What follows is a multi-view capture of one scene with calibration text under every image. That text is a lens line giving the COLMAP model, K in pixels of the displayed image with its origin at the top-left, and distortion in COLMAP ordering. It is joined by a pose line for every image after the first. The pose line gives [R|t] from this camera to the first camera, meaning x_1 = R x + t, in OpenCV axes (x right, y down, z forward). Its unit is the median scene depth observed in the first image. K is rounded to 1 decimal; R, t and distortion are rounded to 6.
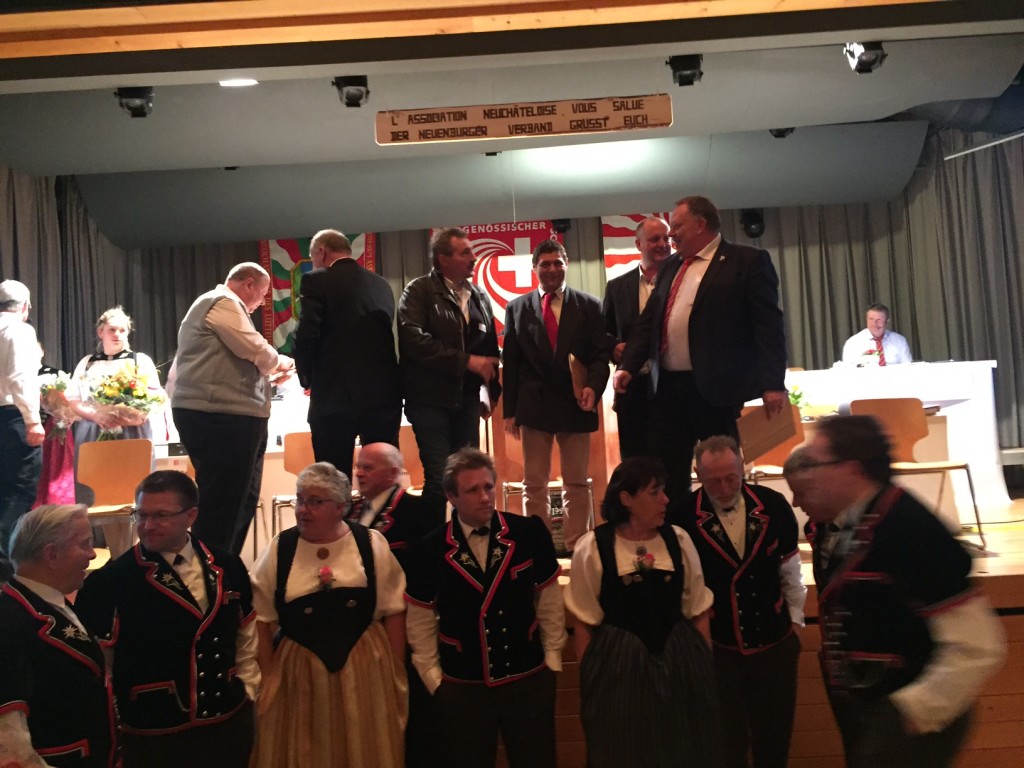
lens RADIAL K [[868.2, 0, 512.0], [0, 868.2, 384.0], [0, 0, 1]] dist [0.036219, -0.007058]
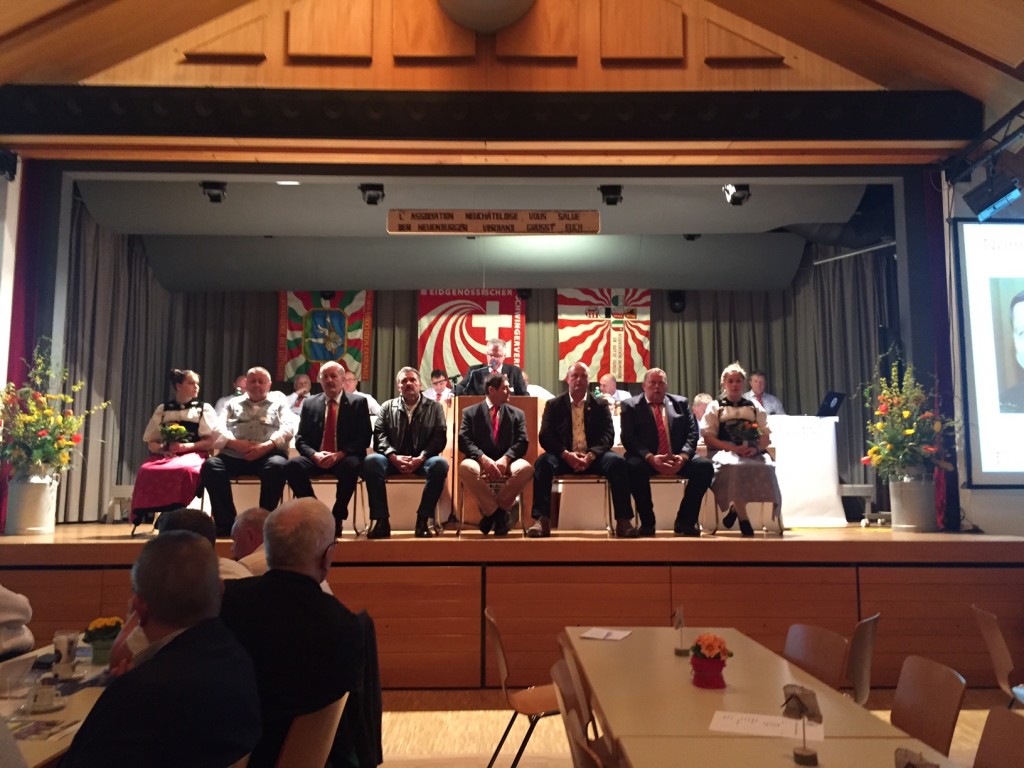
lens RADIAL K [[868.2, 0, 512.0], [0, 868.2, 384.0], [0, 0, 1]] dist [0.036219, -0.007058]
pose [[0.997892, 0.058072, 0.028952, 0.013808], [-0.056167, 0.996446, -0.062776, 0.034134], [-0.032495, 0.061018, 0.997608, -0.309017]]
